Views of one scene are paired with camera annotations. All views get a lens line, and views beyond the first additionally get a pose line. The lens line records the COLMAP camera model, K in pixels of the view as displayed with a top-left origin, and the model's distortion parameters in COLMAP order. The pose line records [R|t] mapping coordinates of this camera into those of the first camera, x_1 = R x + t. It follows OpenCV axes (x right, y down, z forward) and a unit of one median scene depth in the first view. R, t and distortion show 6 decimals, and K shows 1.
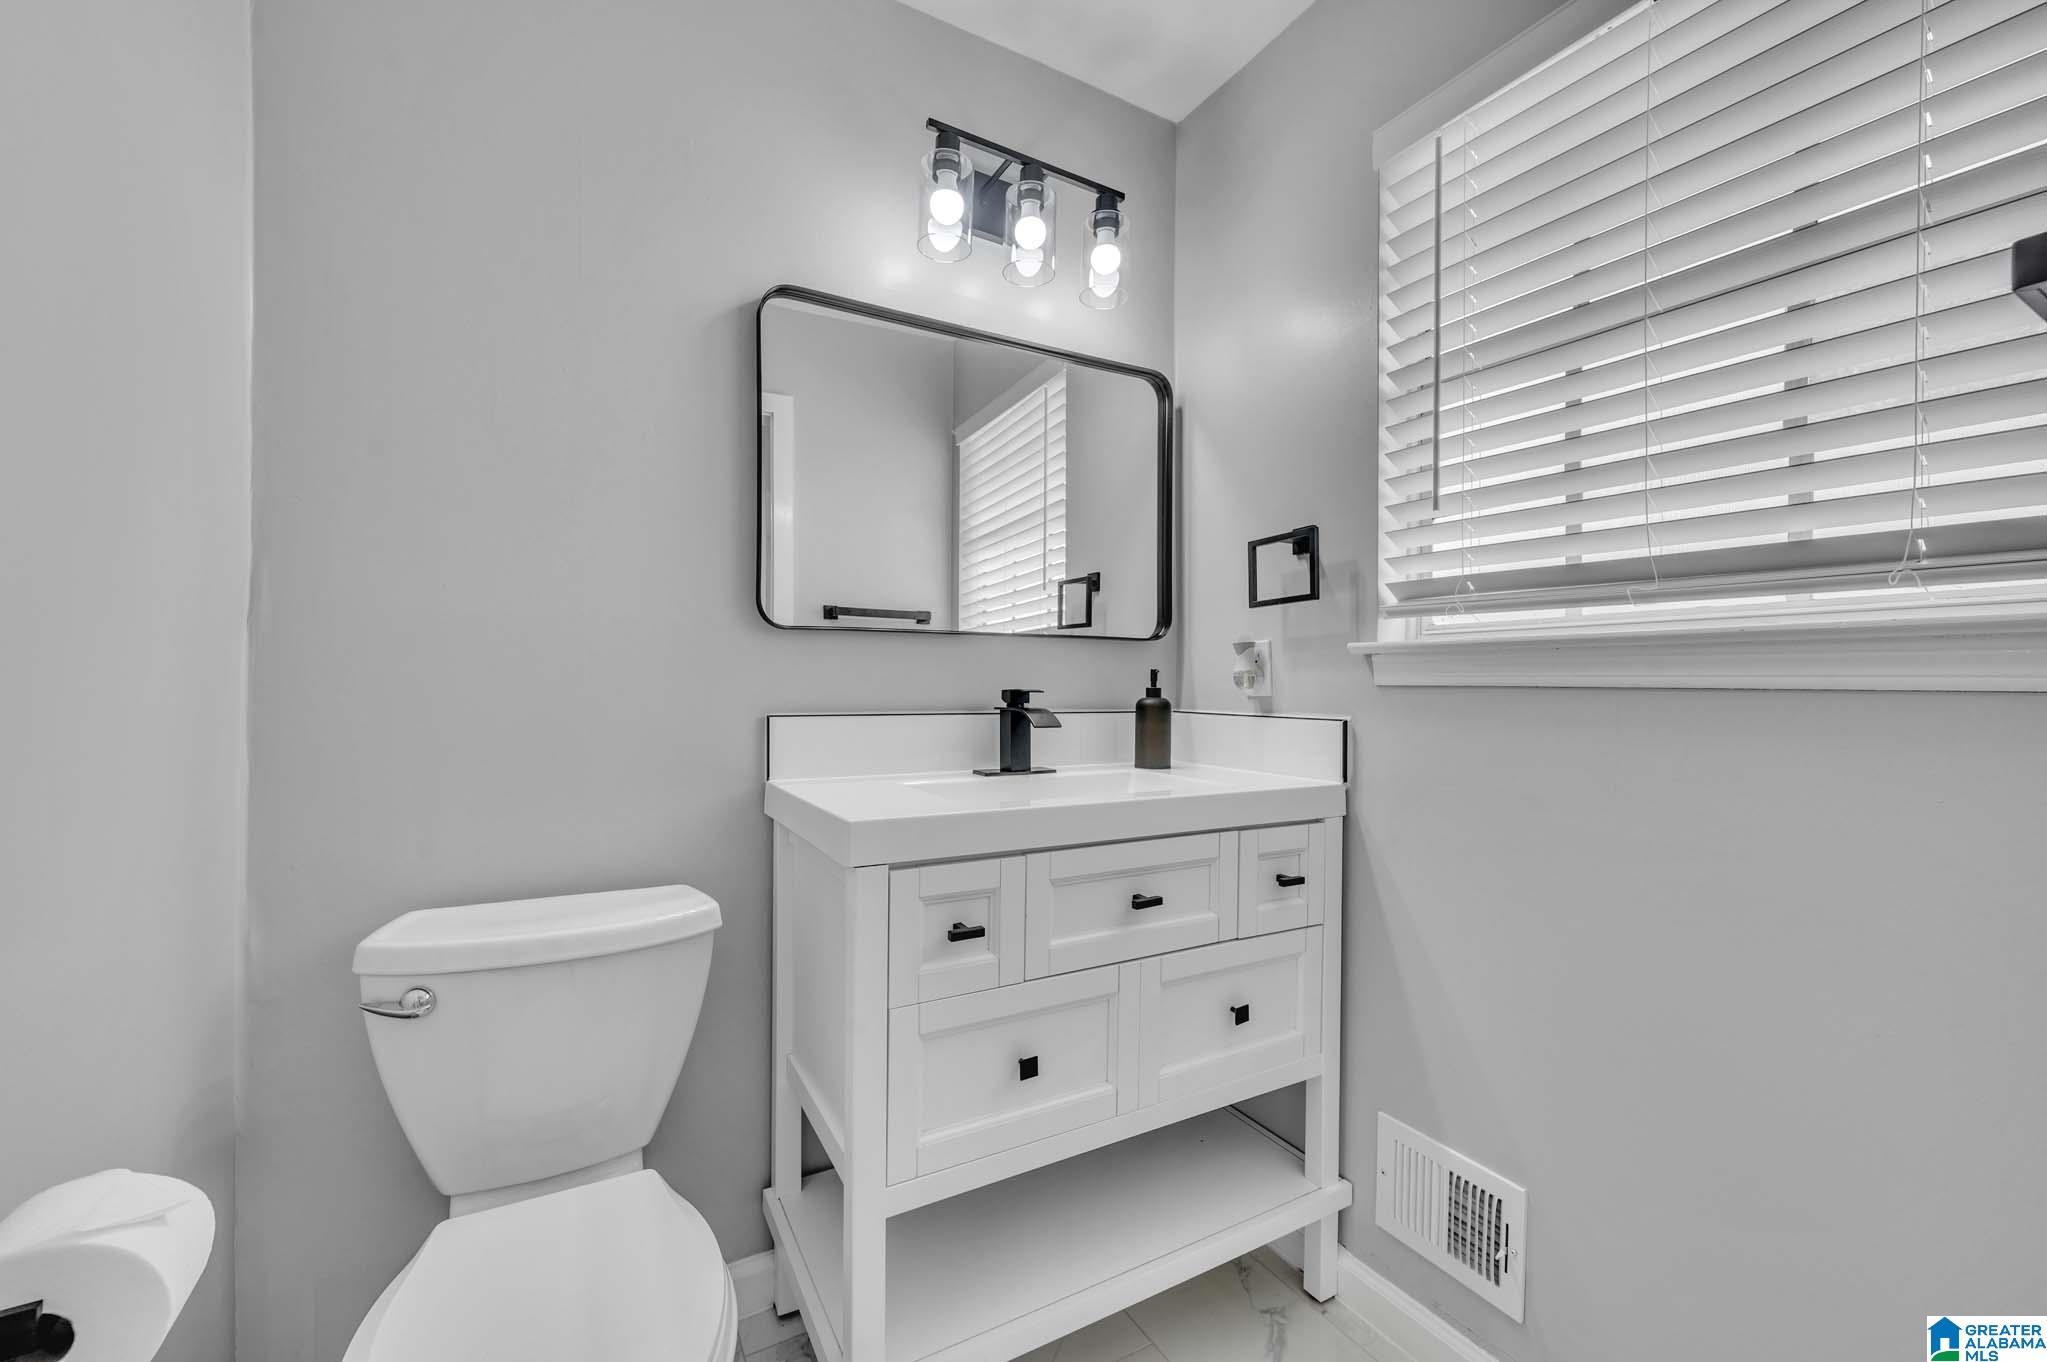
lens RADIAL K [[818.9, 0, 1017.1], [0, 818.9, 688.8], [0, 0, 1]] dist [-0.001645, -0.000352]
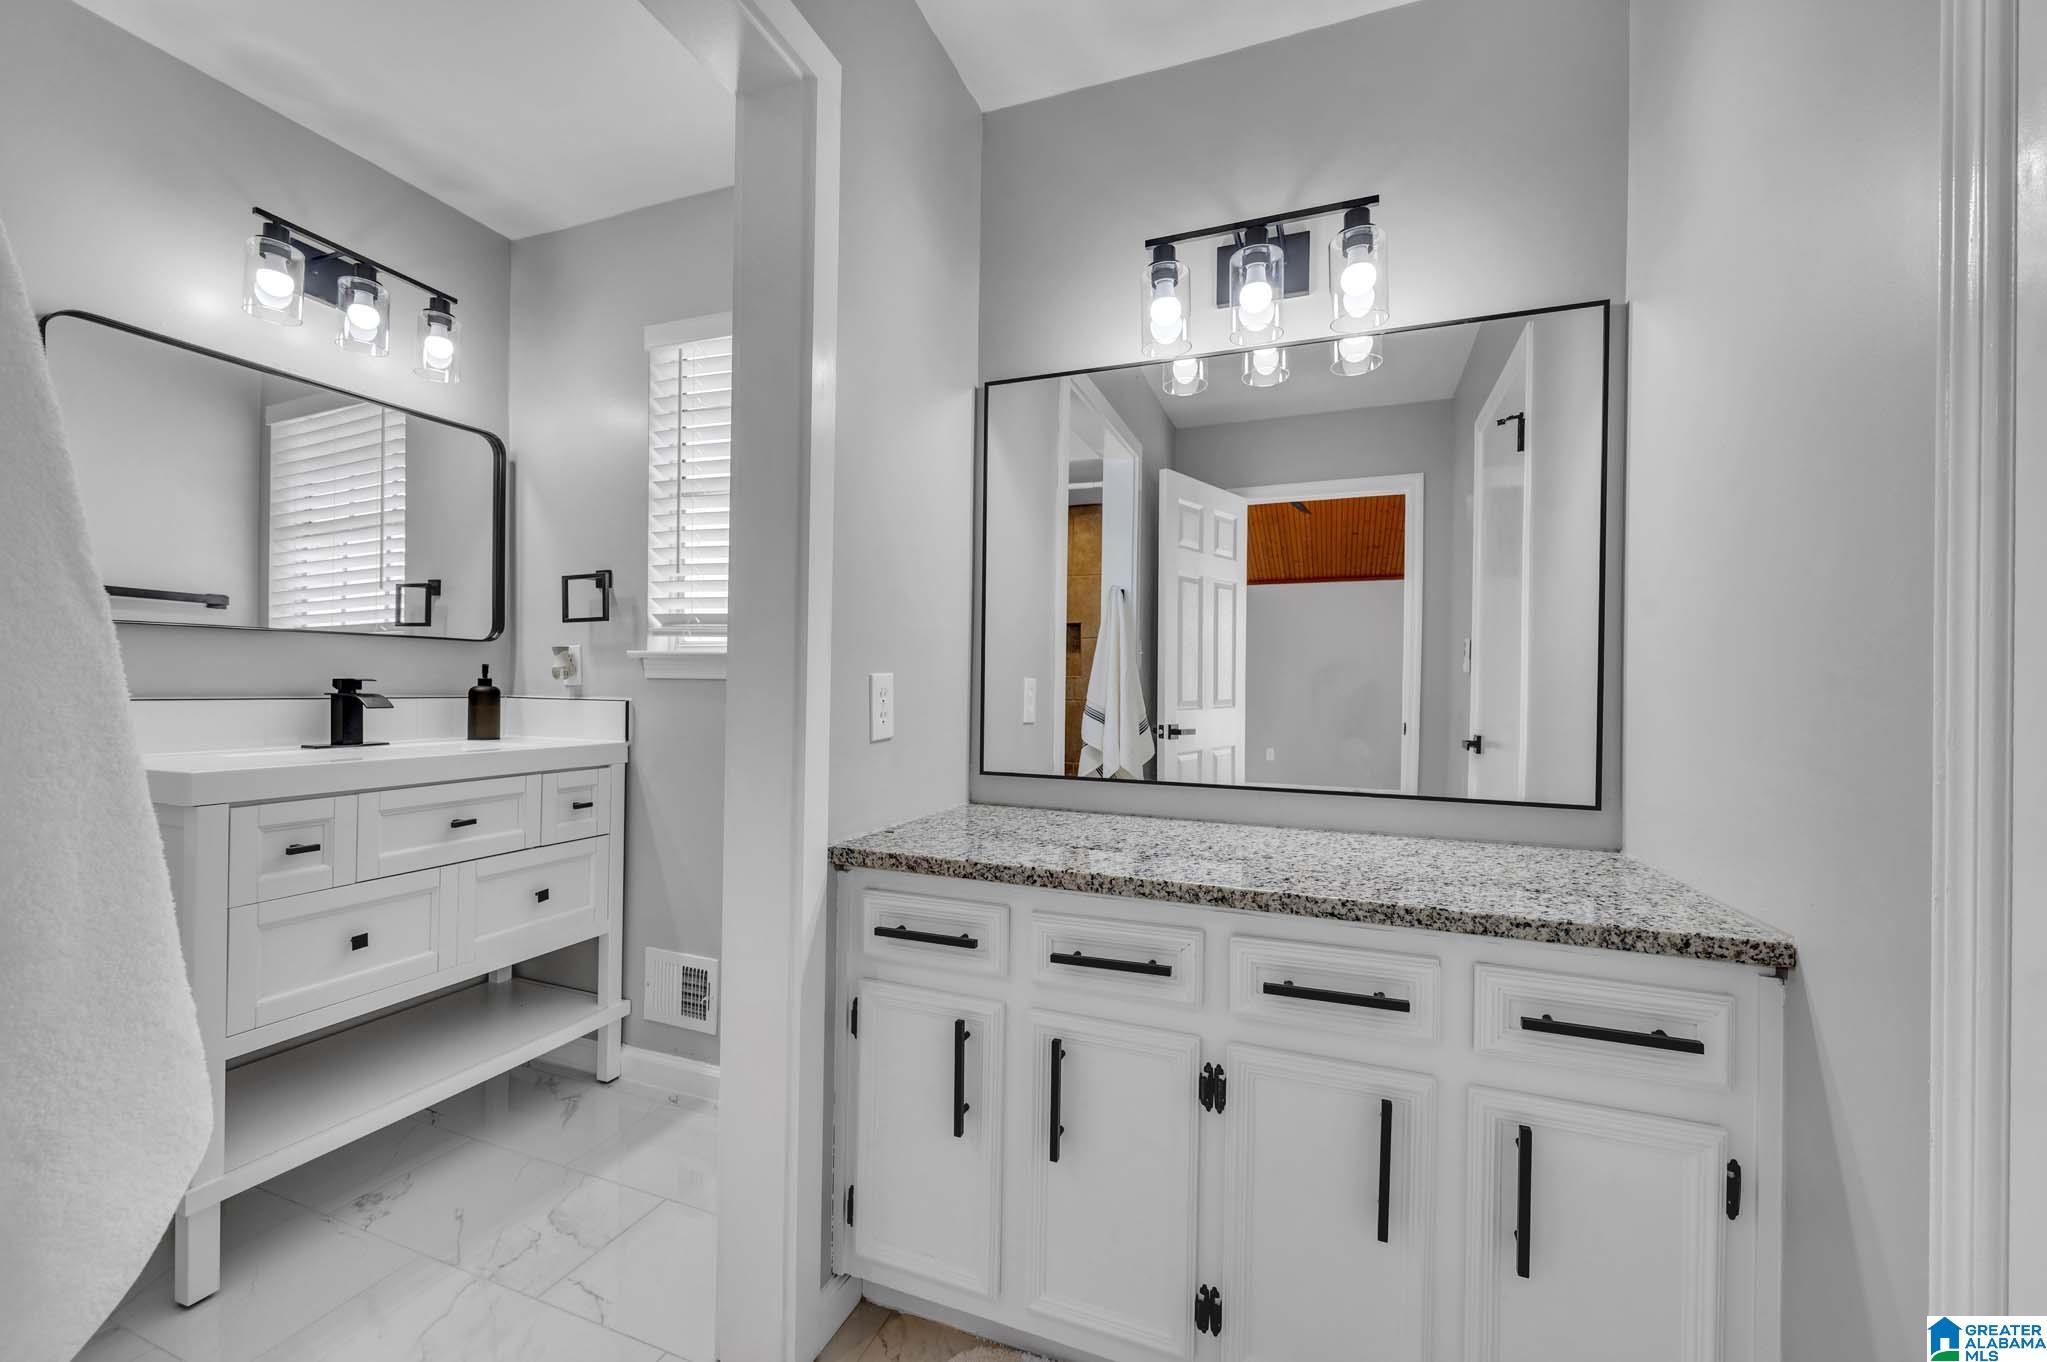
lens RADIAL K [[801.0, 0, 1017.3], [0, 801.0, 689.2], [0, 0, 1]] dist [0.002132, -0.000264]
pose [[0.766458, 0.002298, 0.642291, -0.004555], [-0.008042, 0.999950, 0.006019, 0.001527], [-0.642244, -0.009779, 0.766438, -0.579871]]
